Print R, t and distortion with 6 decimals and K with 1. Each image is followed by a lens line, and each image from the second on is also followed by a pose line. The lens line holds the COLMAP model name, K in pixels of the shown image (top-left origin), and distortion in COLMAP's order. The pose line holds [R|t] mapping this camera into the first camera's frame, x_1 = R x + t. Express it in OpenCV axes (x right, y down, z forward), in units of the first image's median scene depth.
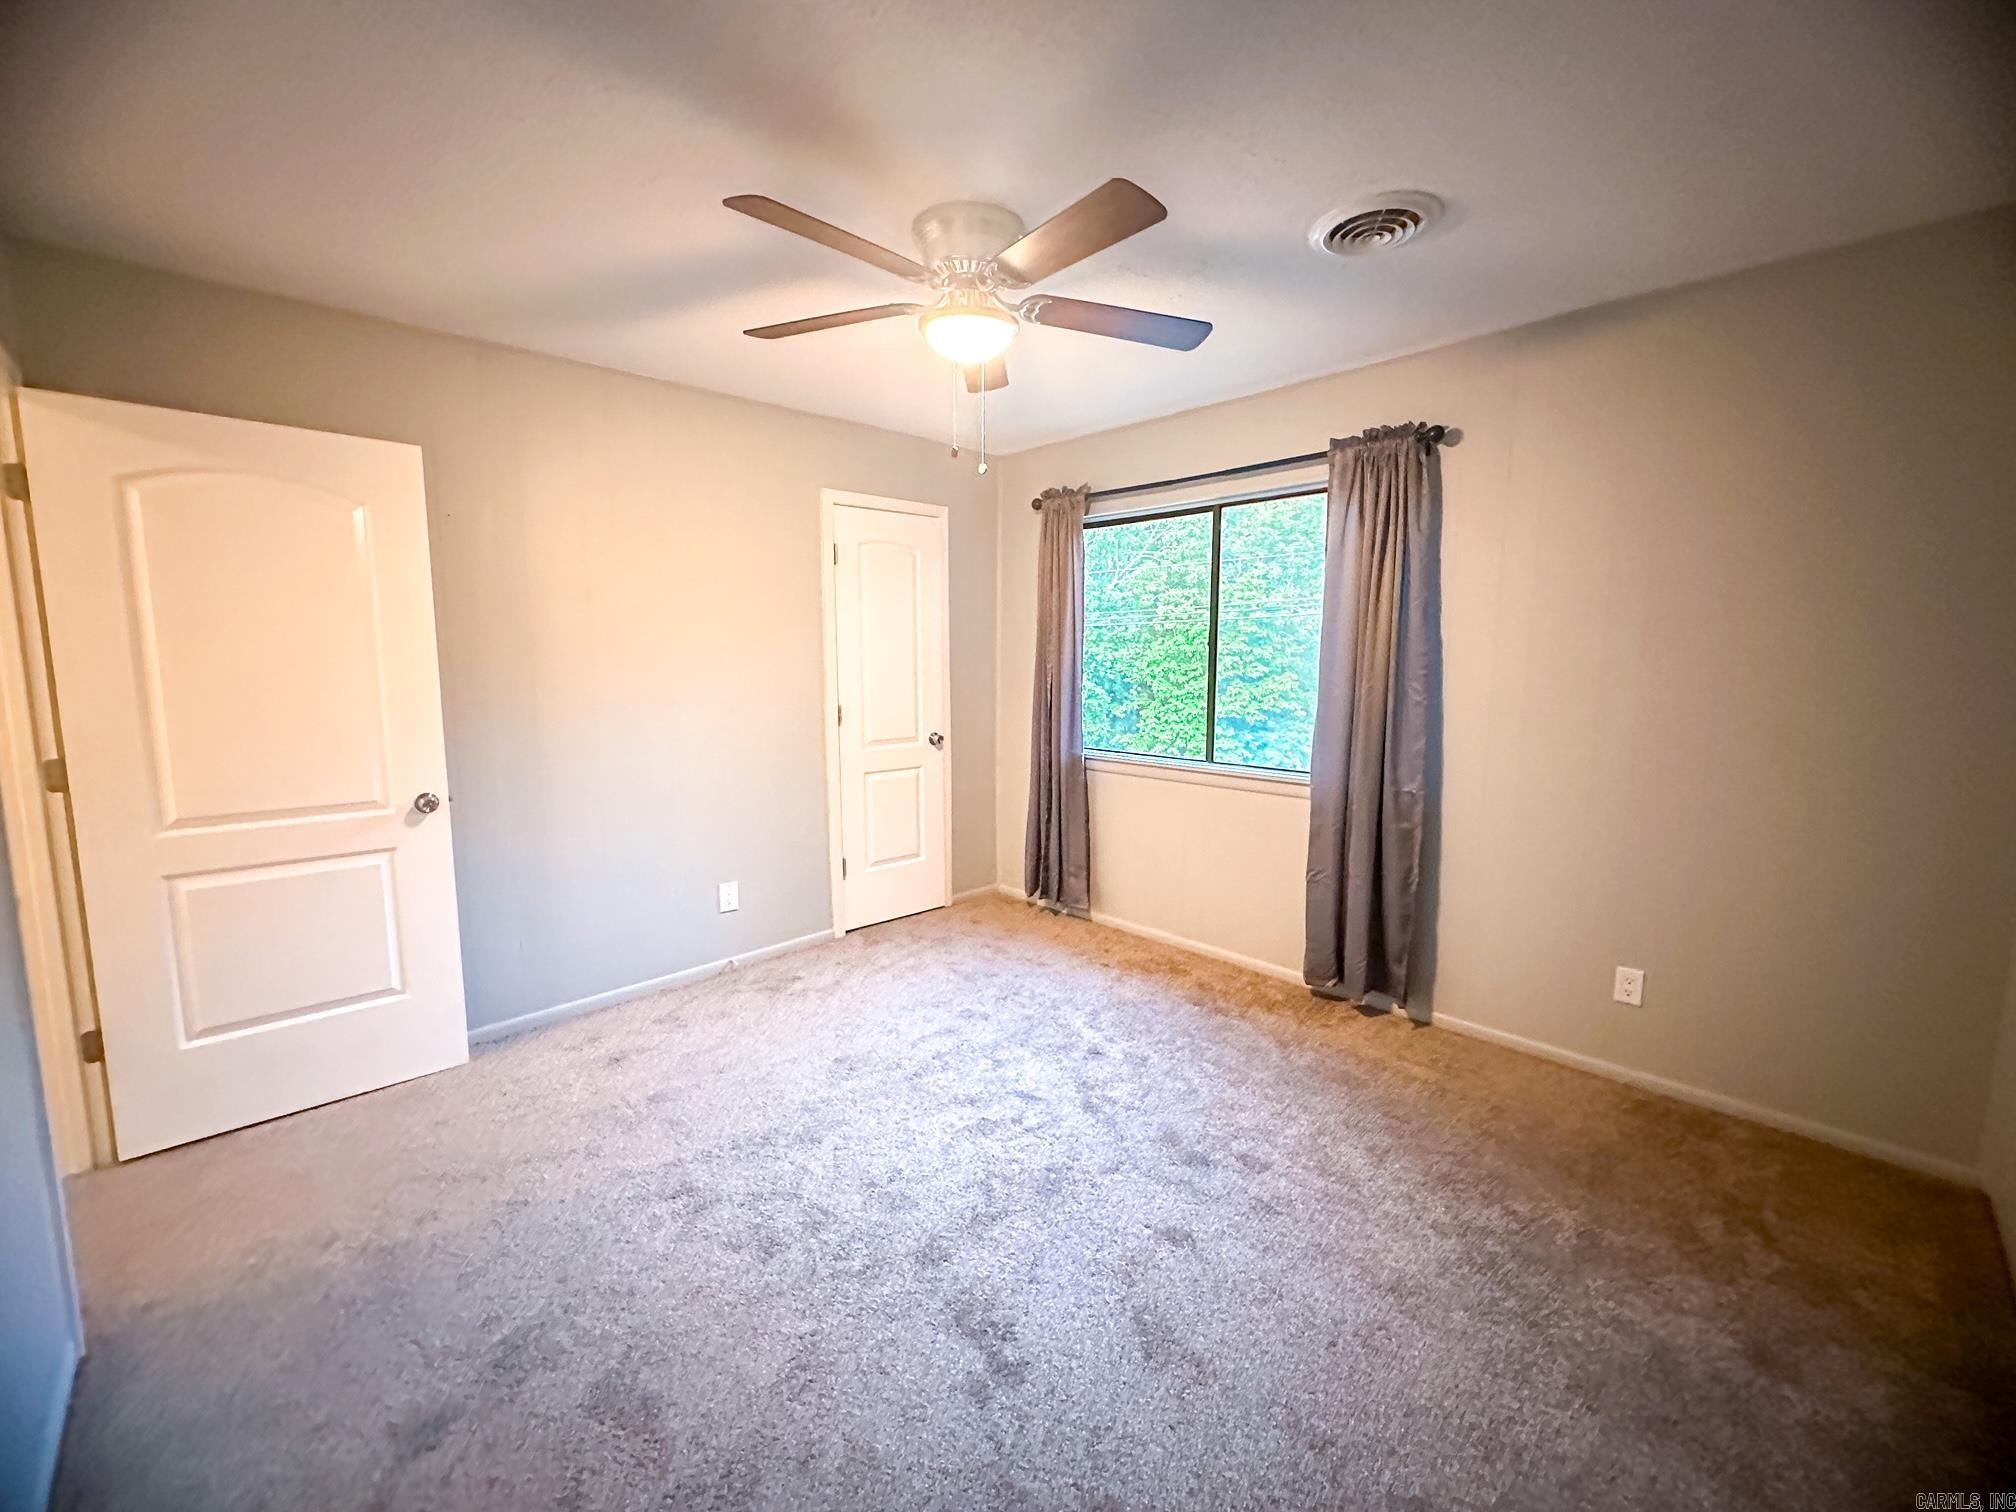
lens RADIAL K [[808.6, 0, 1005.9], [0, 808.6, 759.9], [0, 0, 1]] dist [-0.005926, 0.001968]
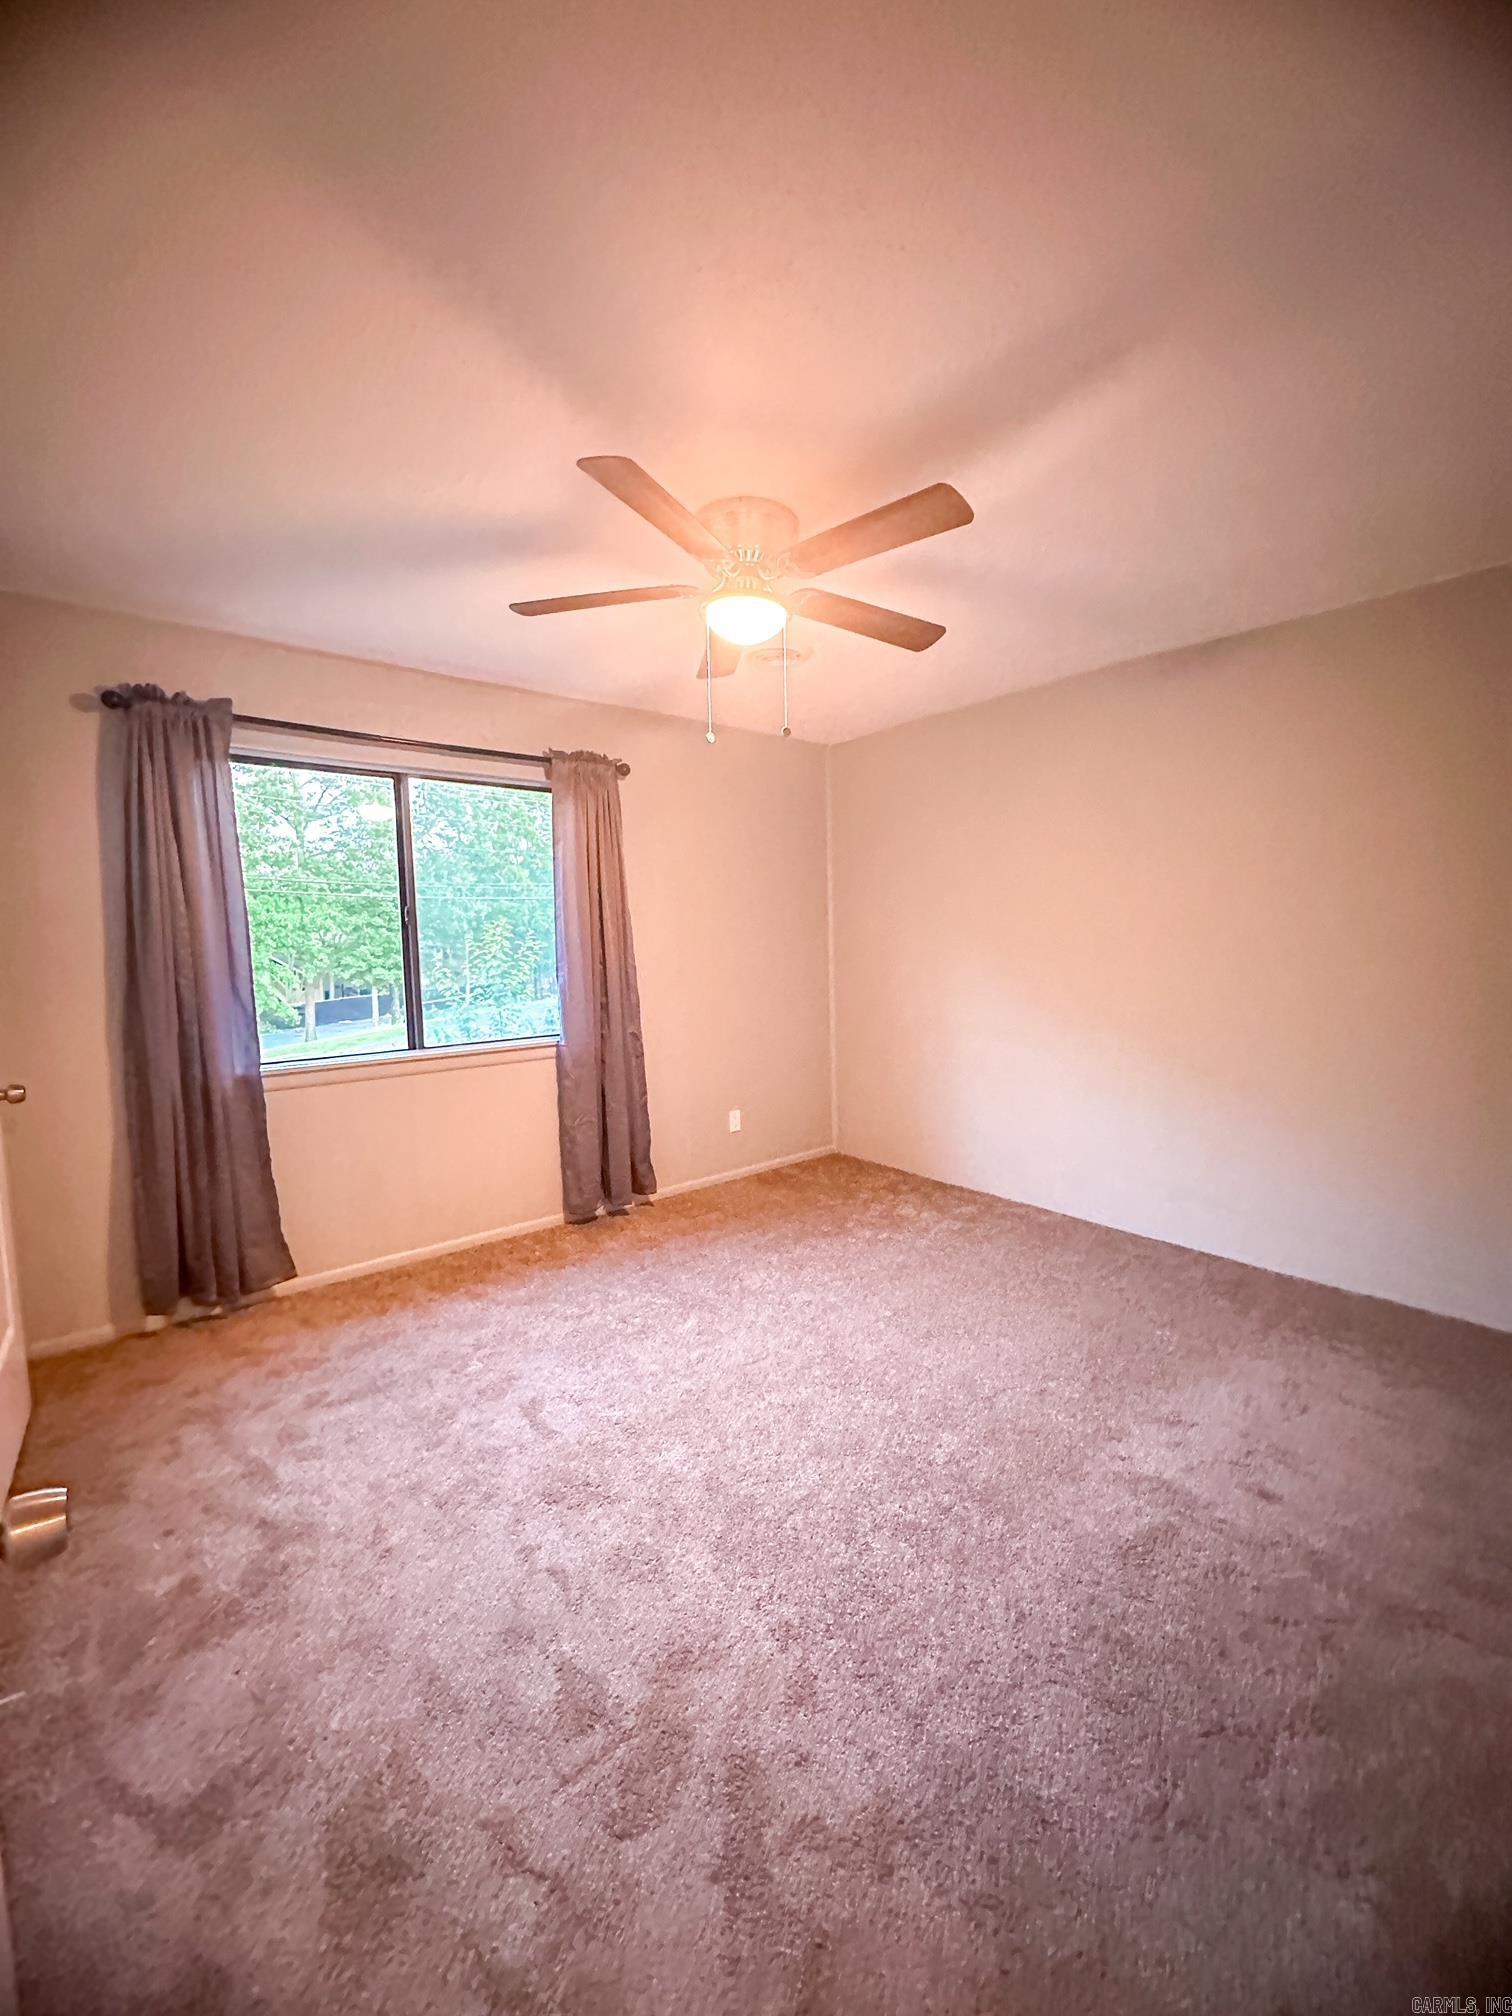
lens RADIAL K [[808.6, 0, 759.0], [0, 808.6, 1012.1], [0, 0, 1]] dist [-0.005926, 0.001968]
pose [[0.081435, -0.089682, 0.992636, -0.679500], [0.151719, 0.985452, 0.076586, -0.054519], [-0.985063, 0.144365, 0.093857, 0.564460]]
